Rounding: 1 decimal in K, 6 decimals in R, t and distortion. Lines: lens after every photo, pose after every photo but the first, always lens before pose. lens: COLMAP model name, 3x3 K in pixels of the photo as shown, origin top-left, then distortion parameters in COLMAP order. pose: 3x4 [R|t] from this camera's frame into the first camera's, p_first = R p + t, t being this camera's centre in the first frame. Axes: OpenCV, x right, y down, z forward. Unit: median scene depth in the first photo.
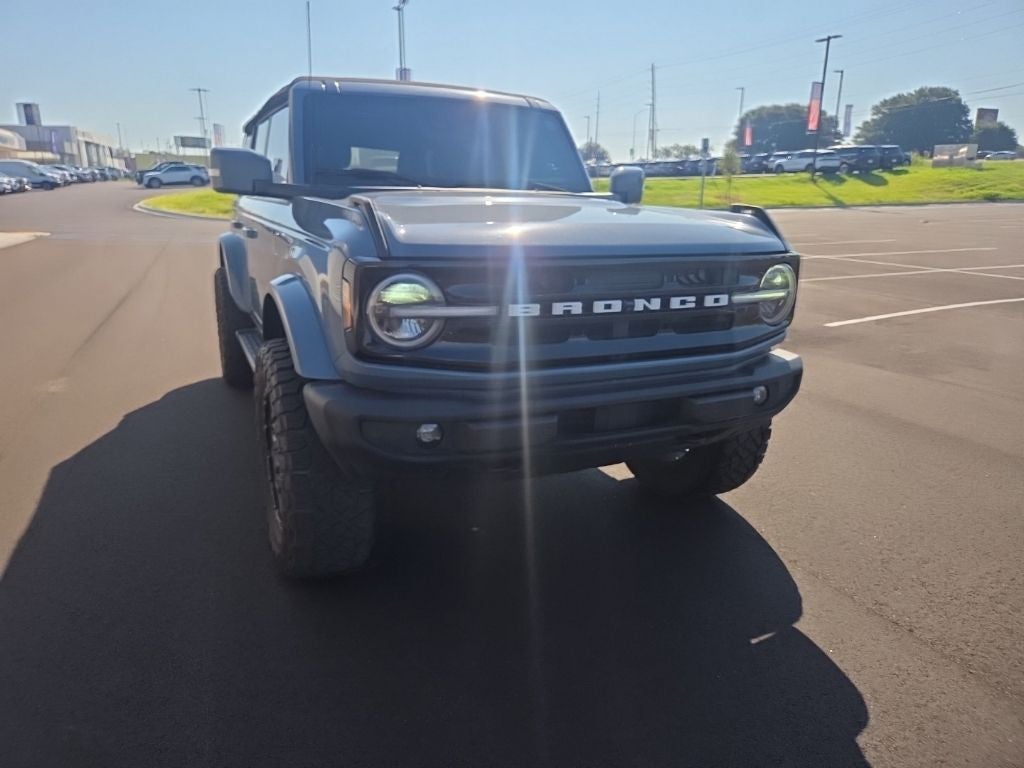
lens RADIAL K [[686.4, 0, 495.7], [0, 686.4, 390.9], [0, 0, 1]] dist [0.071203, -0.067028]
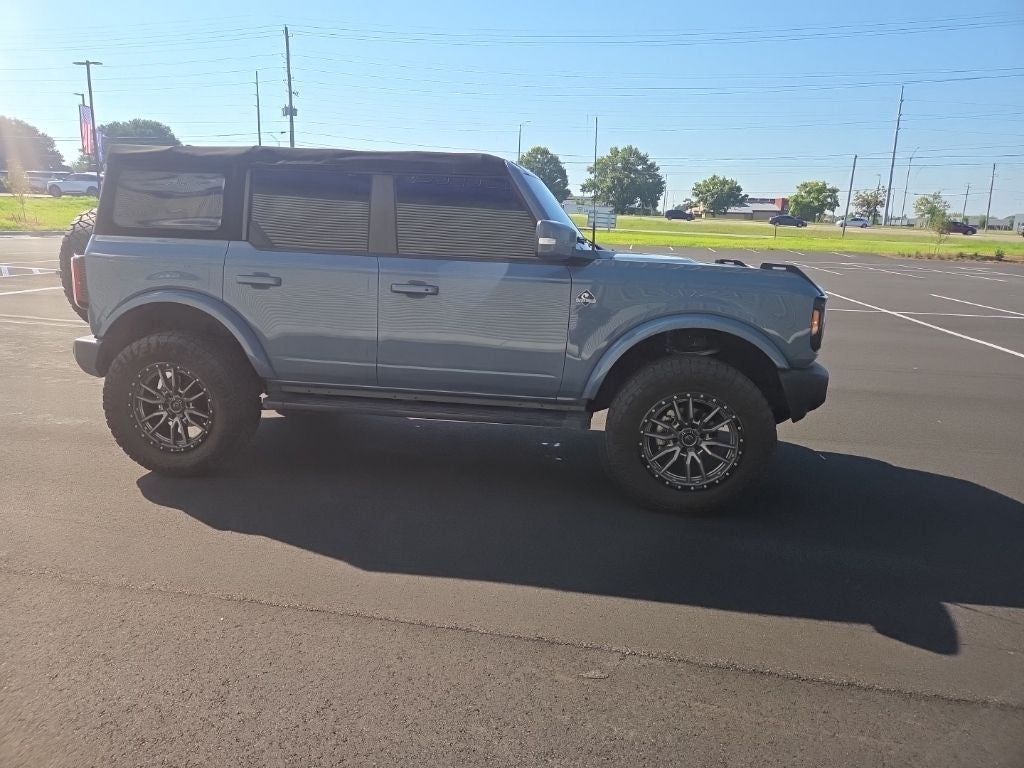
lens RADIAL K [[686.4, 0, 501.7], [0, 686.4, 379.5], [0, 0, 1]] dist [0.071203, -0.067028]
pose [[0.538758, -0.164743, 0.826196, -0.092155], [0.202405, 0.977281, 0.062883, -0.010858], [-0.817785, 0.133347, 0.559863, 0.027204]]
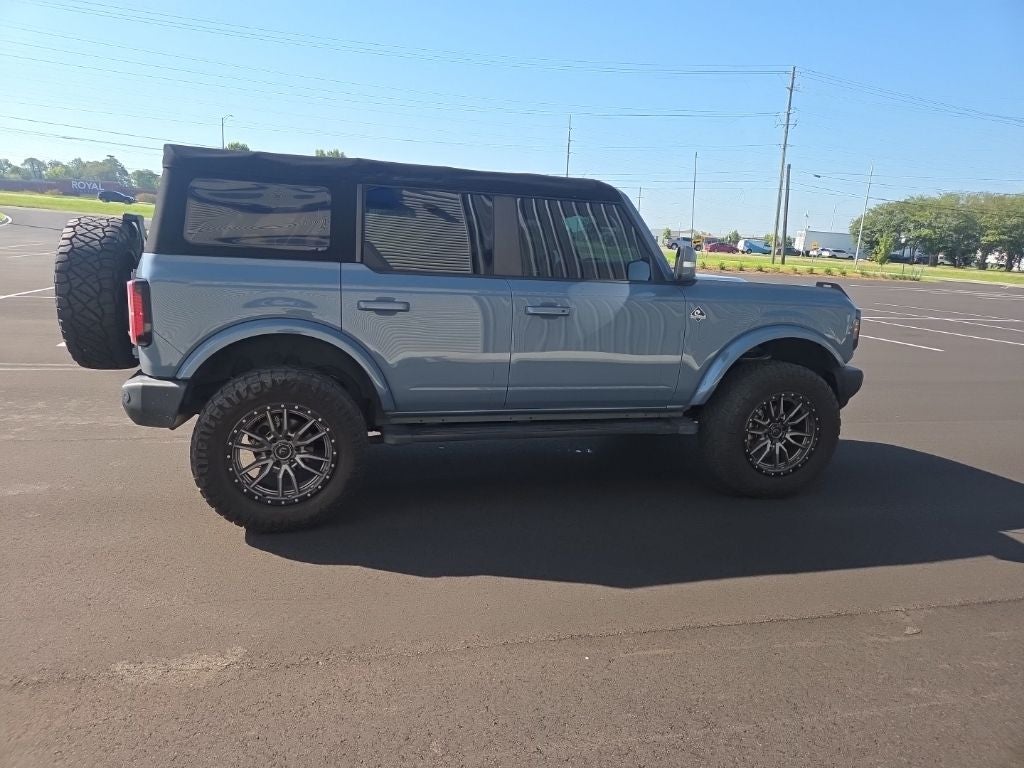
lens RADIAL K [[686.4, 0, 505.8], [0, 686.4, 382.2], [0, 0, 1]] dist [0.071203, -0.067028]
pose [[0.150192, -0.187361, 0.970741, -0.111127], [0.227791, 0.962019, 0.150434, -0.023659], [-0.962057, 0.198533, 0.187166, 0.071294]]
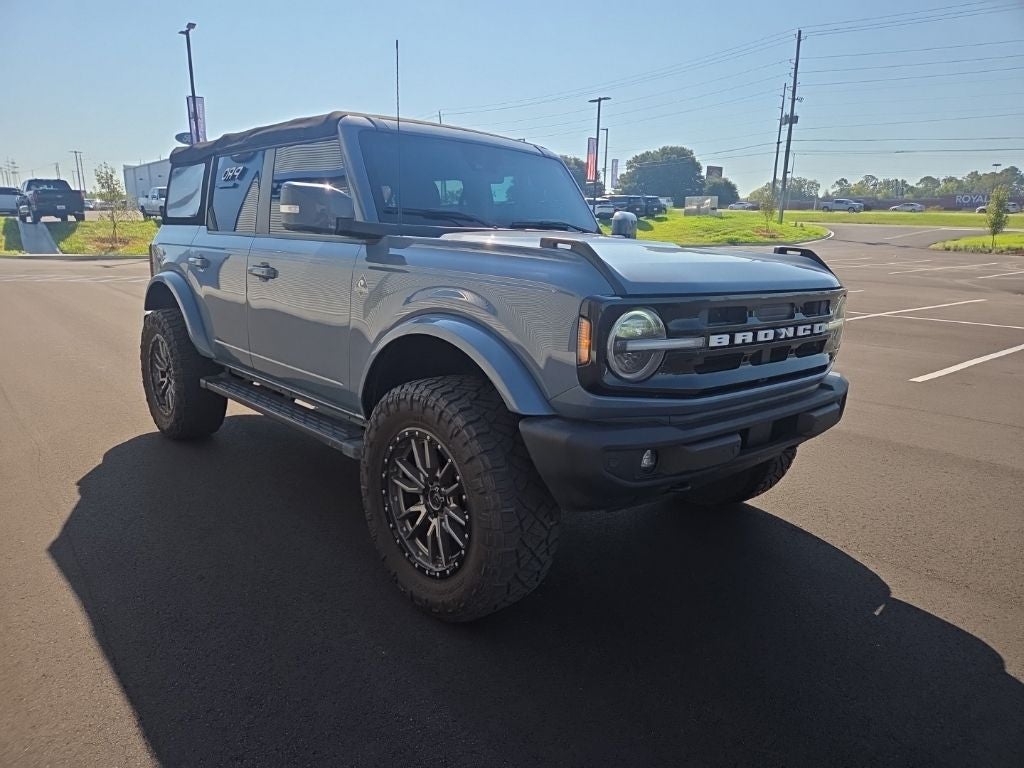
lens RADIAL K [[686.4, 0, 508.4], [0, 686.4, 399.9], [0, 0, 1]] dist [0.071203, -0.067028]
pose [[0.951687, -0.058715, 0.301405, -0.026412], [0.070602, 0.997092, -0.028685, -0.000583], [-0.298845, 0.048579, 0.953065, 0.001817]]
